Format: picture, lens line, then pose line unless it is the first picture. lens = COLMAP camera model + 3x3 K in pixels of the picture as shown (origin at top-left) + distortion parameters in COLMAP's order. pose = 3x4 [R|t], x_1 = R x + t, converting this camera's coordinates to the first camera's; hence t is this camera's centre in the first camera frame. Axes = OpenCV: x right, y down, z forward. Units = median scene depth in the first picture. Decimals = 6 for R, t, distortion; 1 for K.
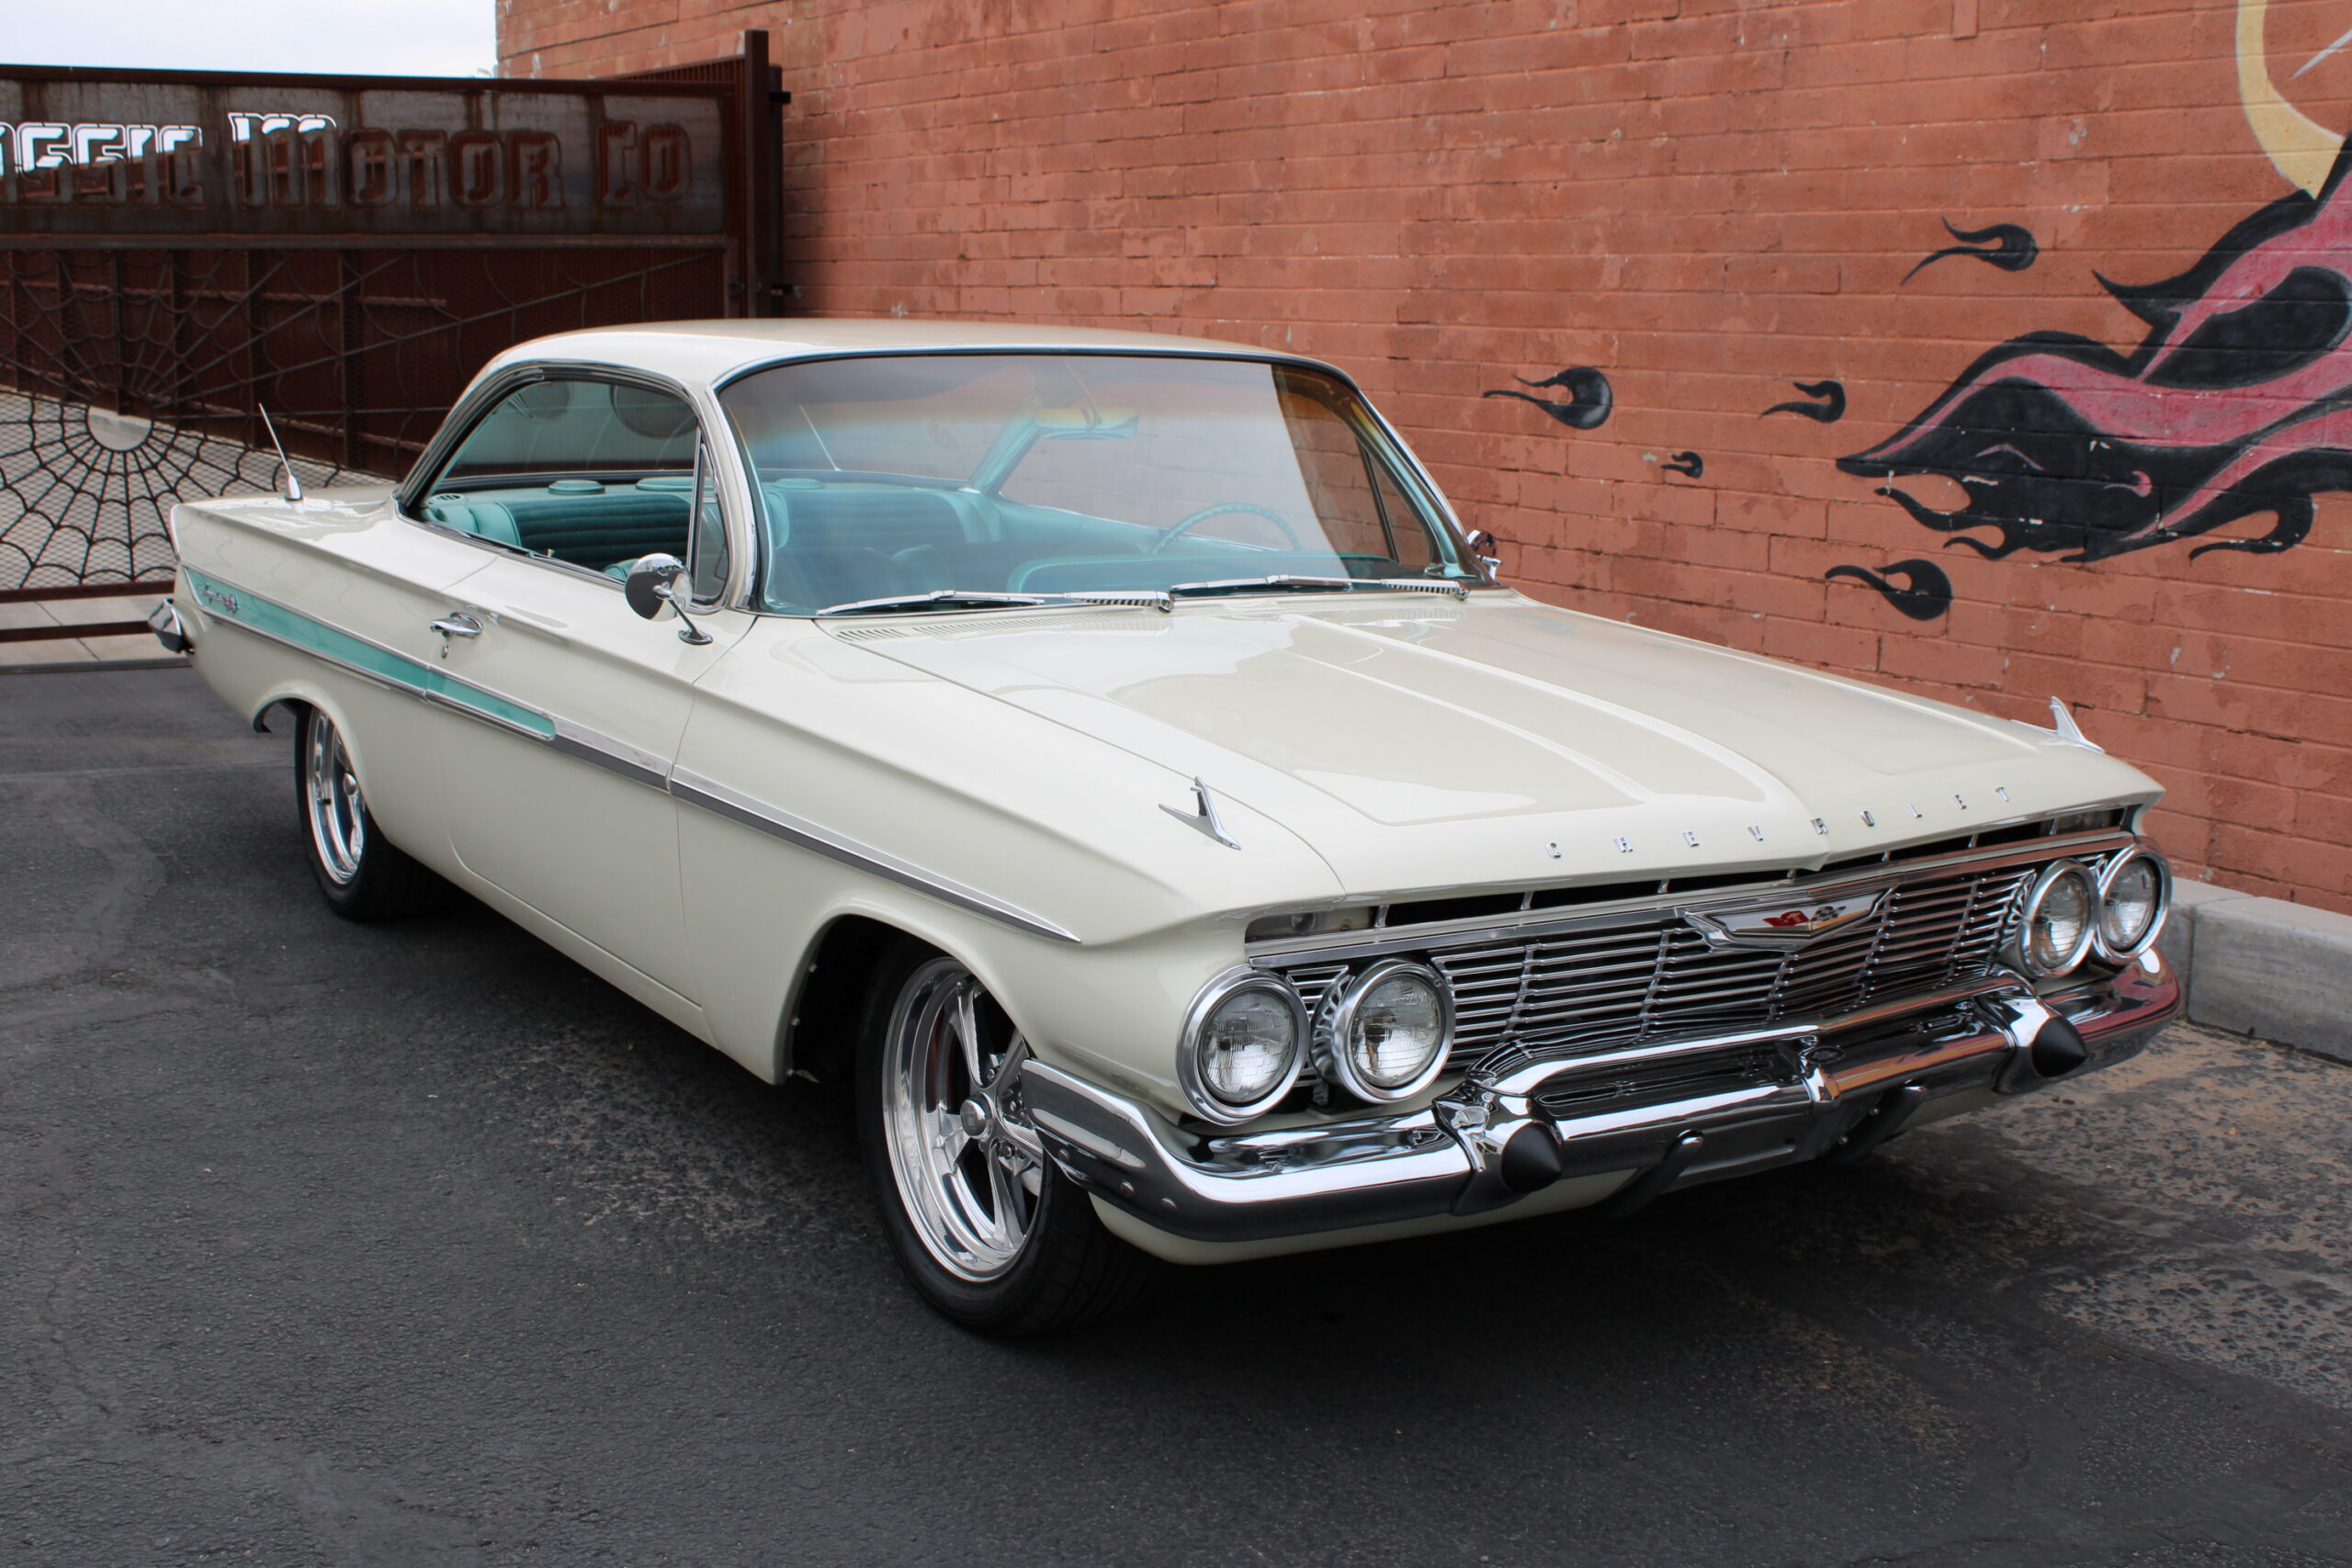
lens RADIAL K [[2816.7, 0, 1129.7], [0, 2816.7, 797.8], [0, 0, 1]] dist [-0.100881, 0.151771]
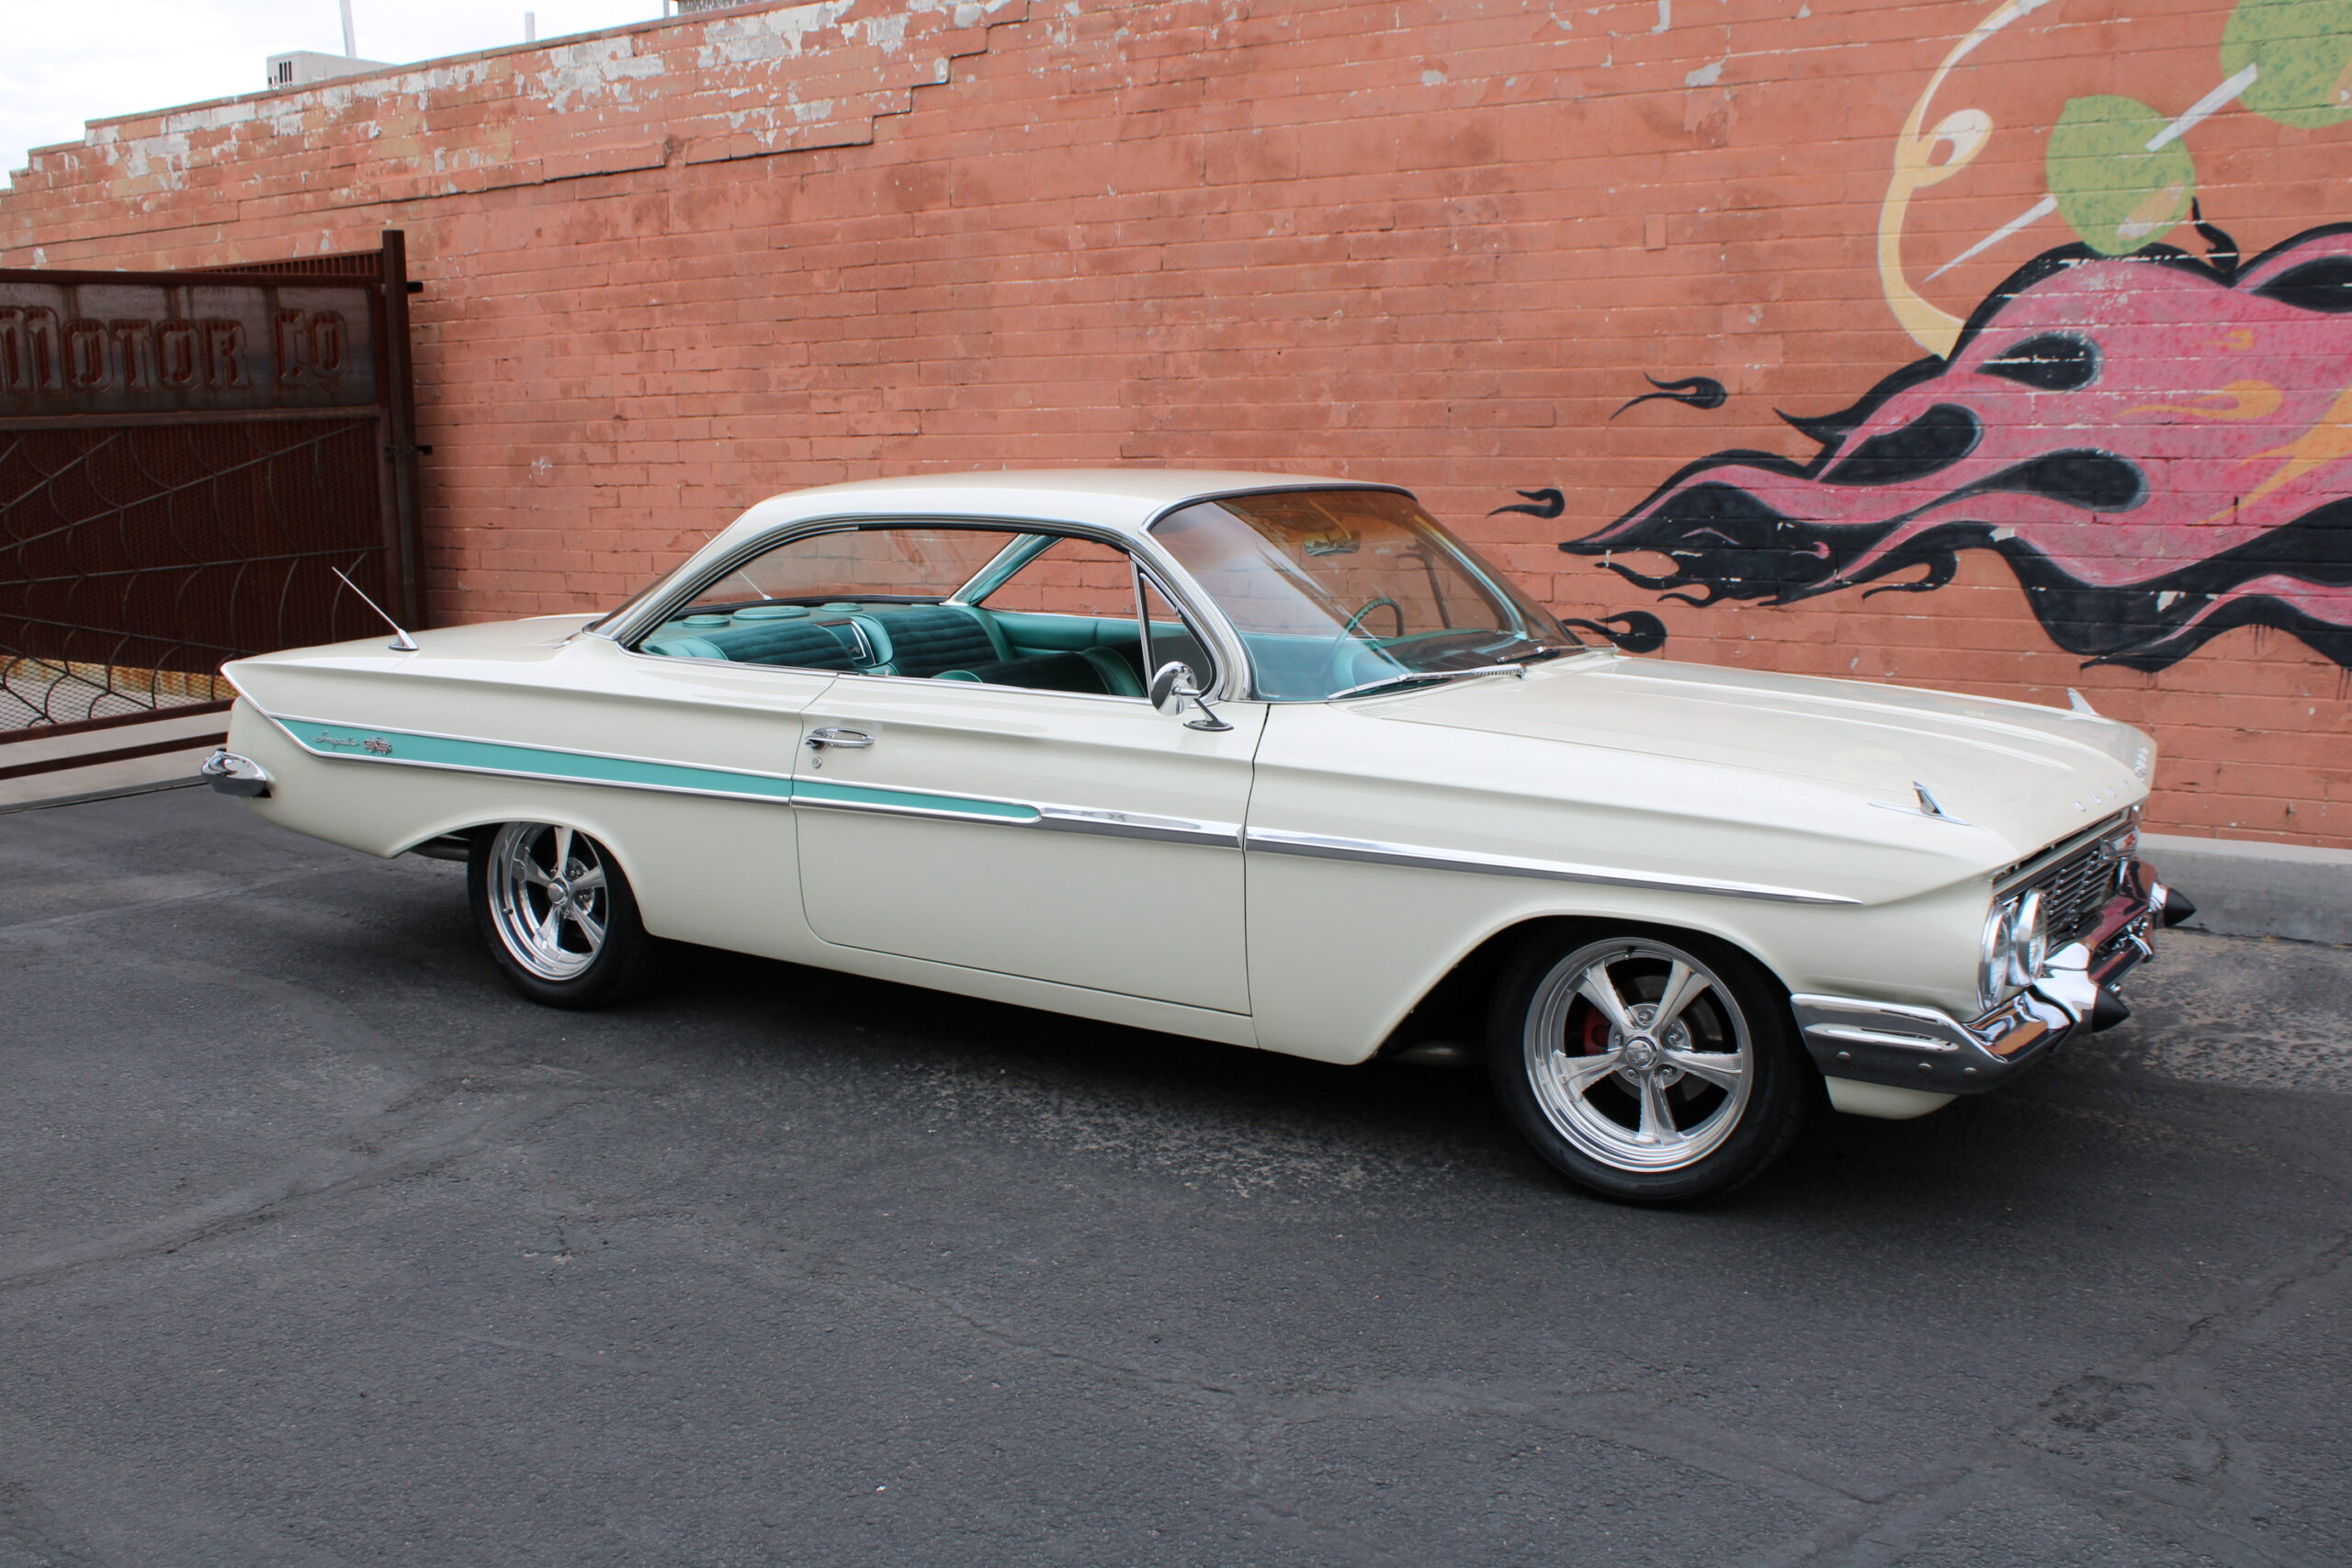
lens RADIAL K [[2220.2, 0, 1167.0], [0, 2220.2, 775.9], [0, 0, 1]] dist [-0.148010, 0.156459]
pose [[0.897254, -0.096389, 0.430865, -0.412383], [0.104279, 0.994534, 0.005331, -0.031560], [-0.429024, 0.040147, 0.902401, 0.087890]]
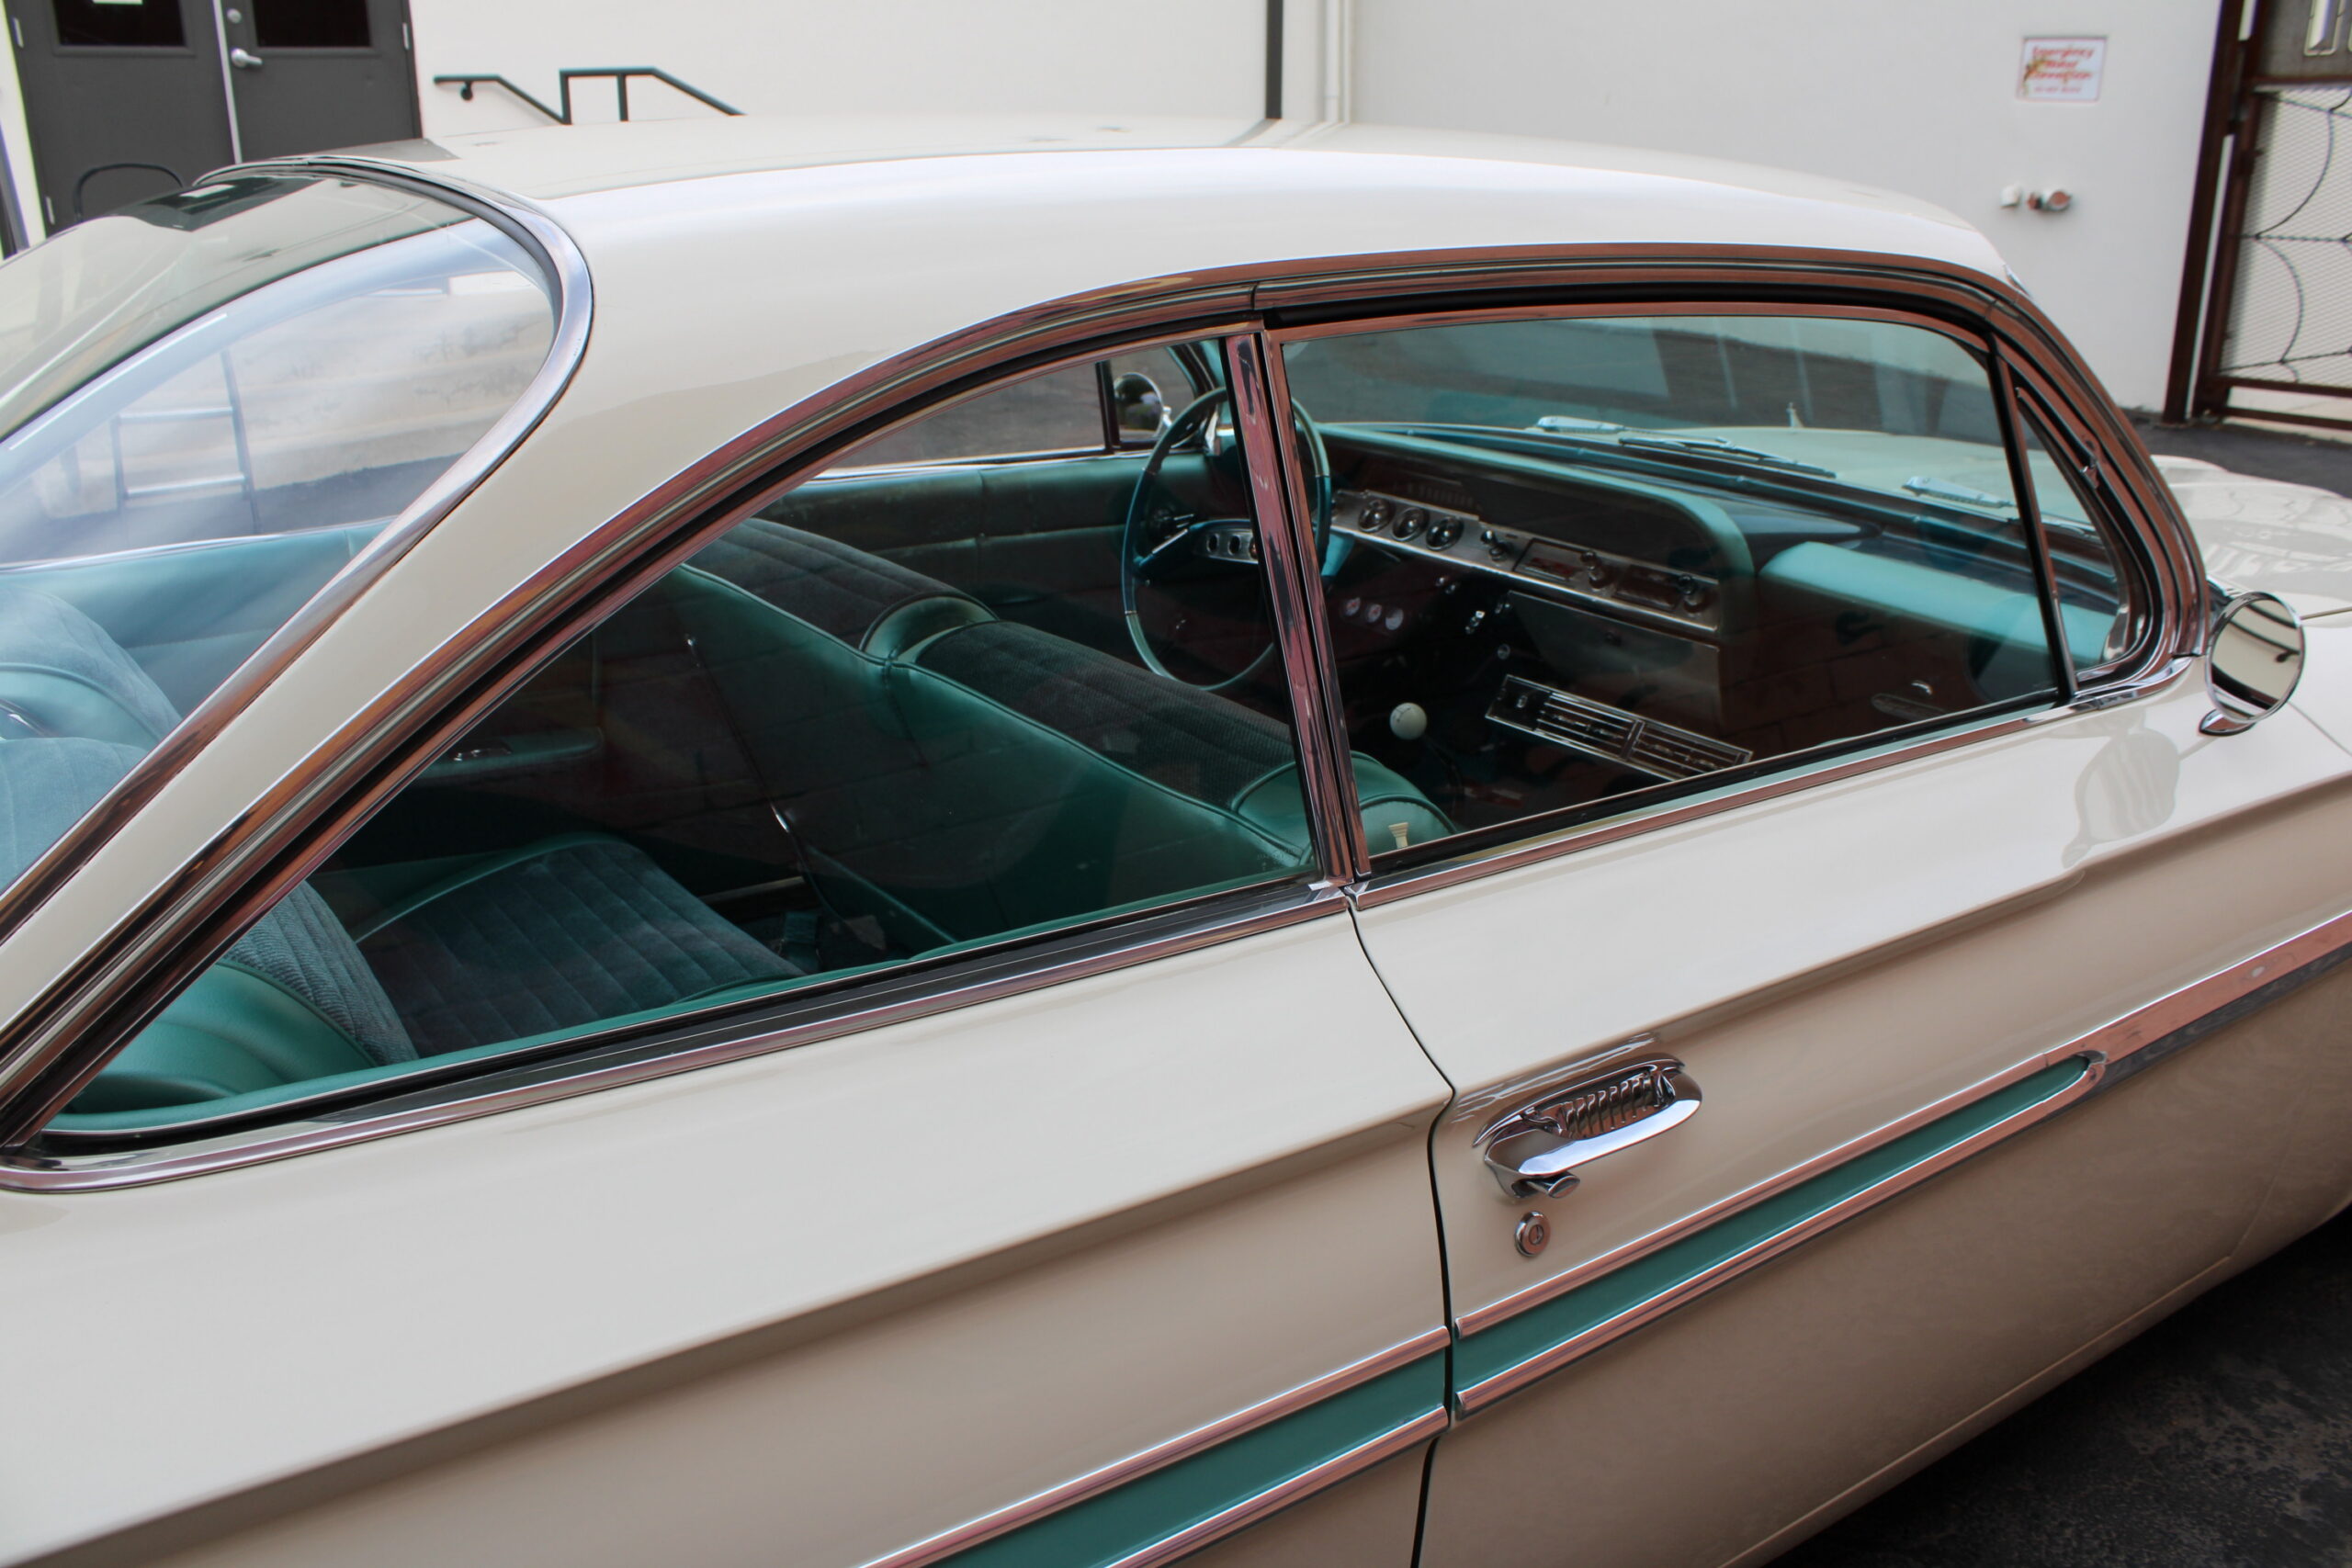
lens RADIAL K [[1955.3, 0, 1159.1], [0, 1955.3, 796.7], [0, 0, 1]] dist [-0.161396, 0.141304]
pose [[-0.028823, -0.357631, 0.933418, -0.337731], [0.152139, 0.921357, 0.357708, -0.144866], [-0.987939, 0.152319, 0.027853, 0.828094]]
